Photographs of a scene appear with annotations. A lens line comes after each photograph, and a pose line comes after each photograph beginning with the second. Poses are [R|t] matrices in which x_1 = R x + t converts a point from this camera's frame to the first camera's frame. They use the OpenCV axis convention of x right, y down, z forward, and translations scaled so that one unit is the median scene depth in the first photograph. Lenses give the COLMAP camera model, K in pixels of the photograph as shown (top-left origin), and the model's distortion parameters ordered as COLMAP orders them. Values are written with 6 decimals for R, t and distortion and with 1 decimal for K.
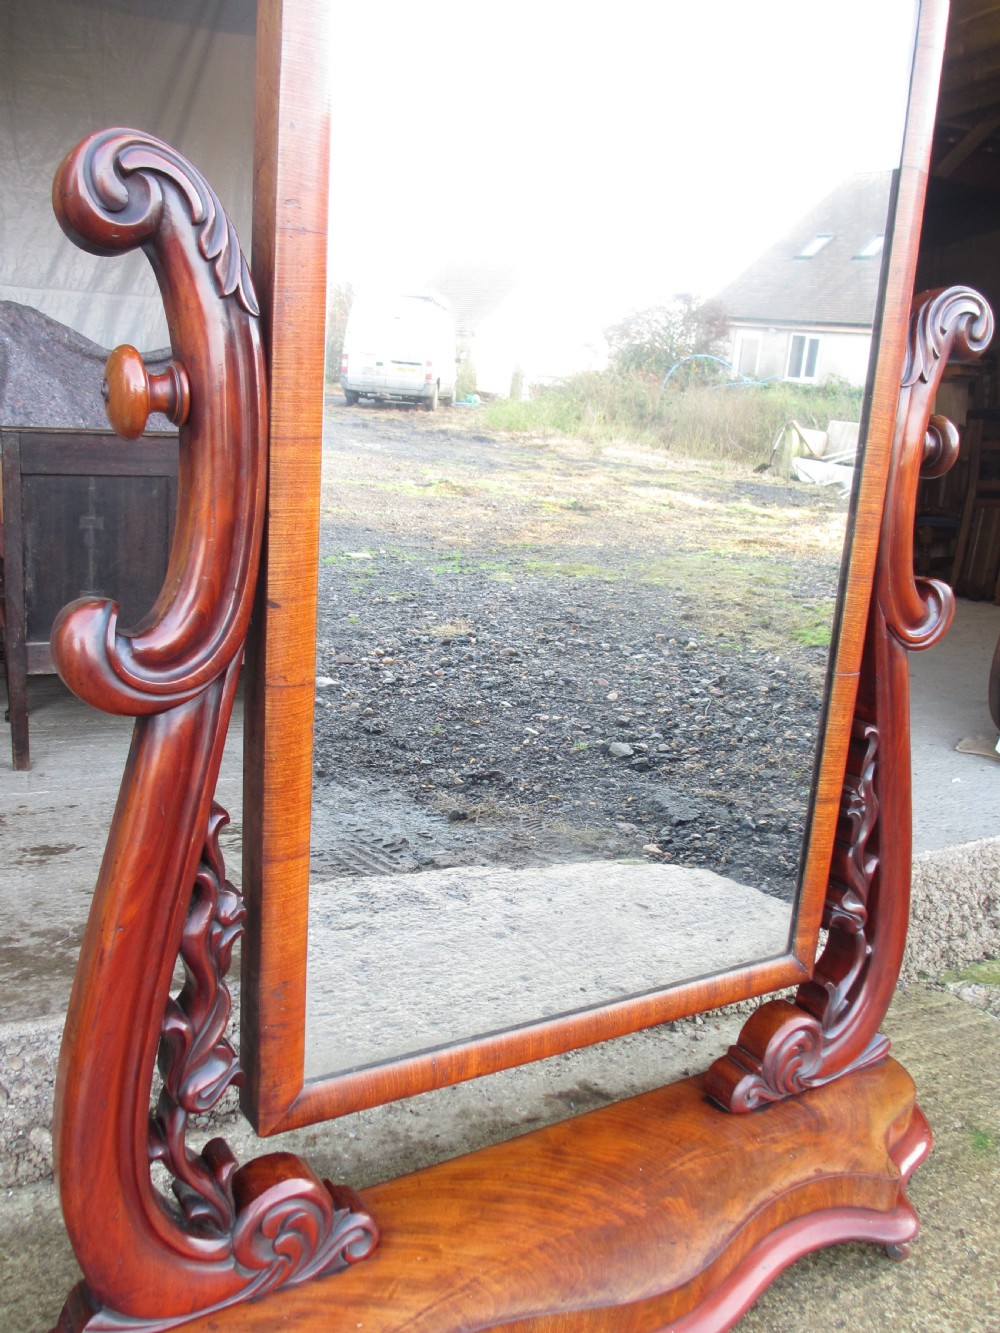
lens RADIAL K [[1113.7, 0, 492.8], [0, 1113.7, 669.9], [0, 0, 1]] dist [-0.051569, 0.020451]
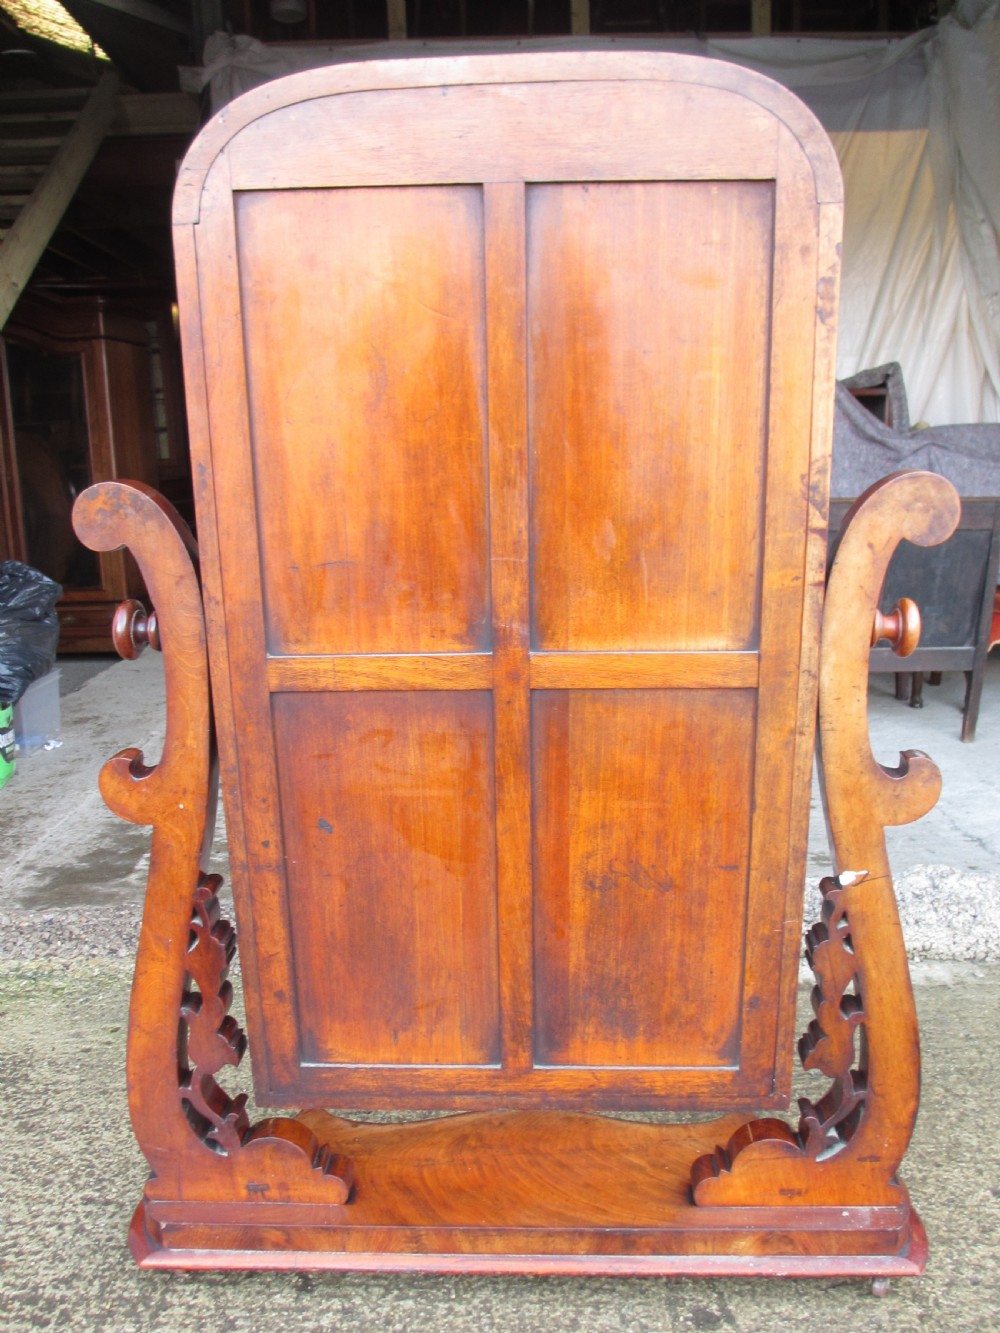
lens RADIAL K [[1113.7, 0, 502.1], [0, 1113.7, 668.2], [0, 0, 1]] dist [-0.051569, 0.020451]
pose [[0.900764, 0.036264, -0.432793, 0.274191], [-0.034947, 0.999329, 0.011000, -0.034140], [0.432901, 0.005216, 0.901426, -0.406554]]
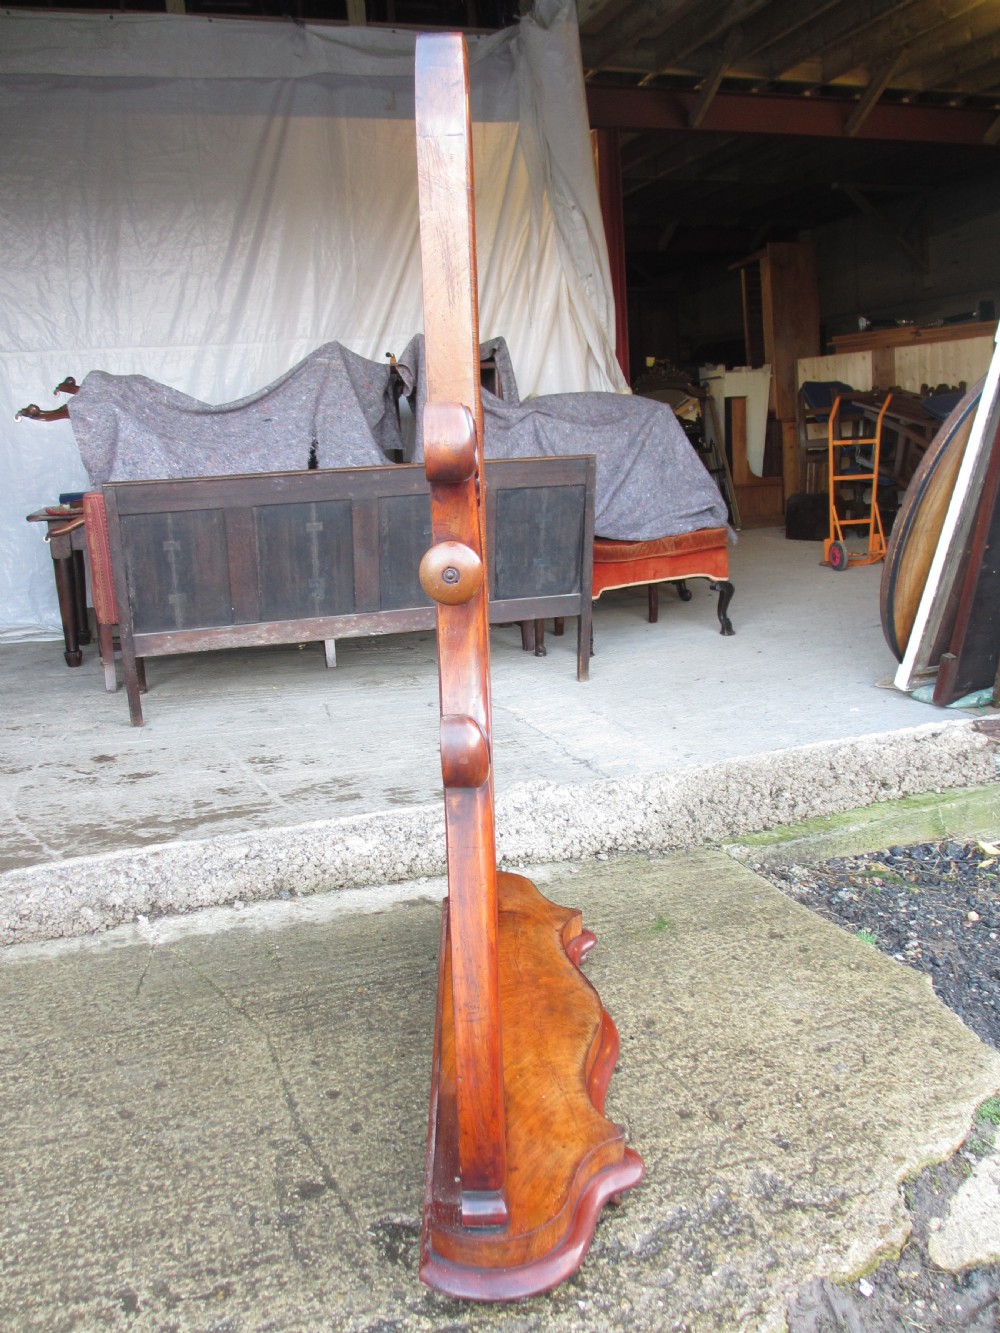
lens RADIAL K [[1113.7, 0, 502.9], [0, 1113.7, 665.3], [0, 0, 1]] dist [-0.051569, 0.020451]
pose [[0.985867, -0.044464, -0.161523, 0.380701], [0.048052, 0.998676, 0.018376, 0.016350], [0.160493, -0.025878, 0.986698, -0.442352]]
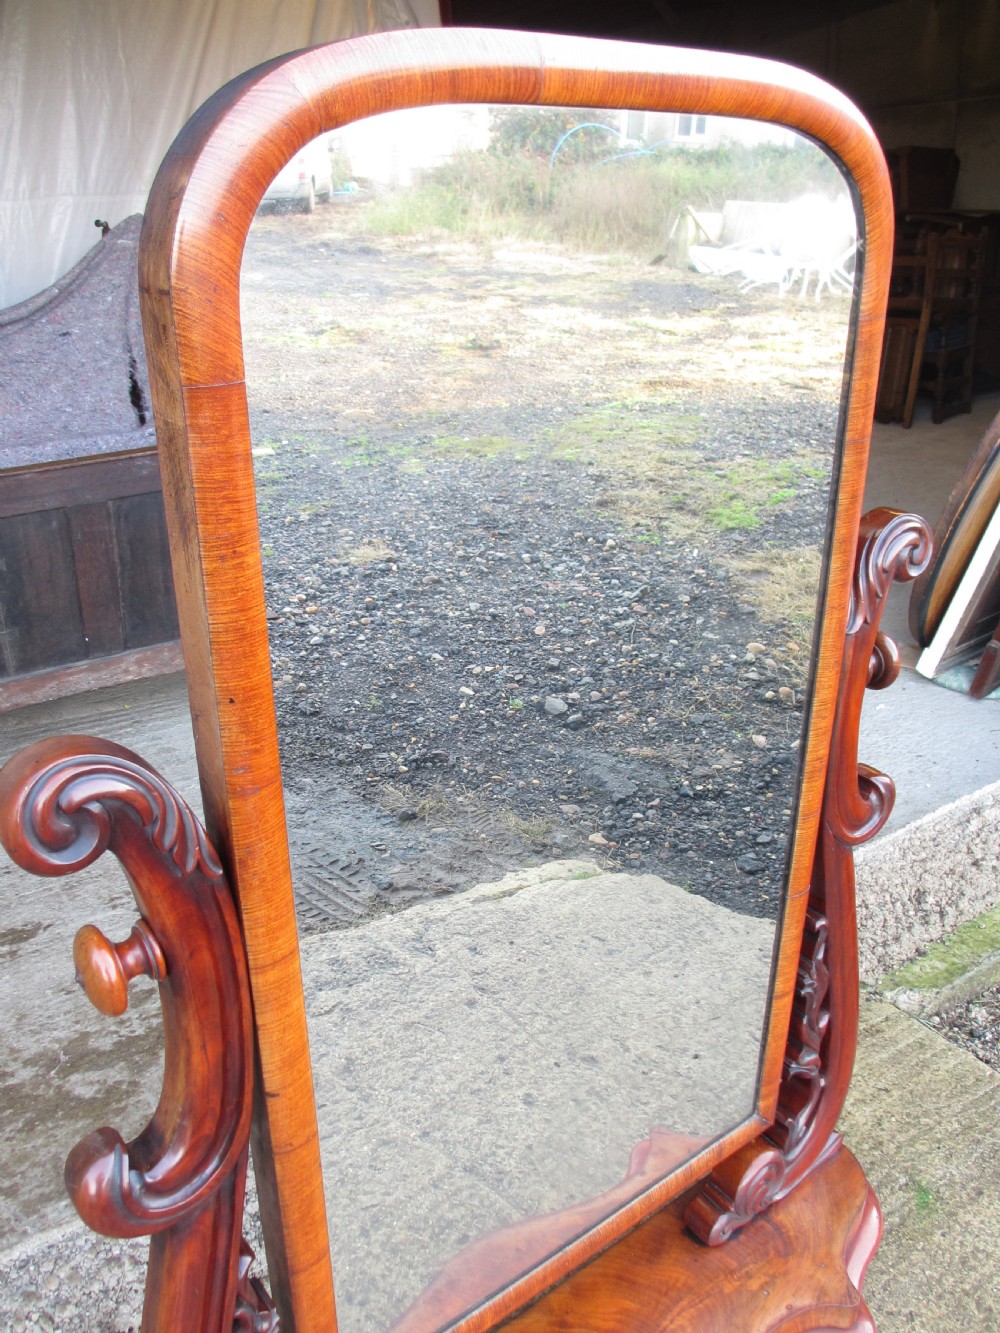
lens RADIAL K [[1113.7, 0, 480.7], [0, 1113.7, 663.6], [0, 0, 1]] dist [-0.051569, 0.020451]
pose [[0.992916, -0.105435, 0.054792, -0.008557], [0.092799, 0.976083, 0.196595, -0.286973], [-0.074209, -0.190117, 0.978953, 0.026763]]
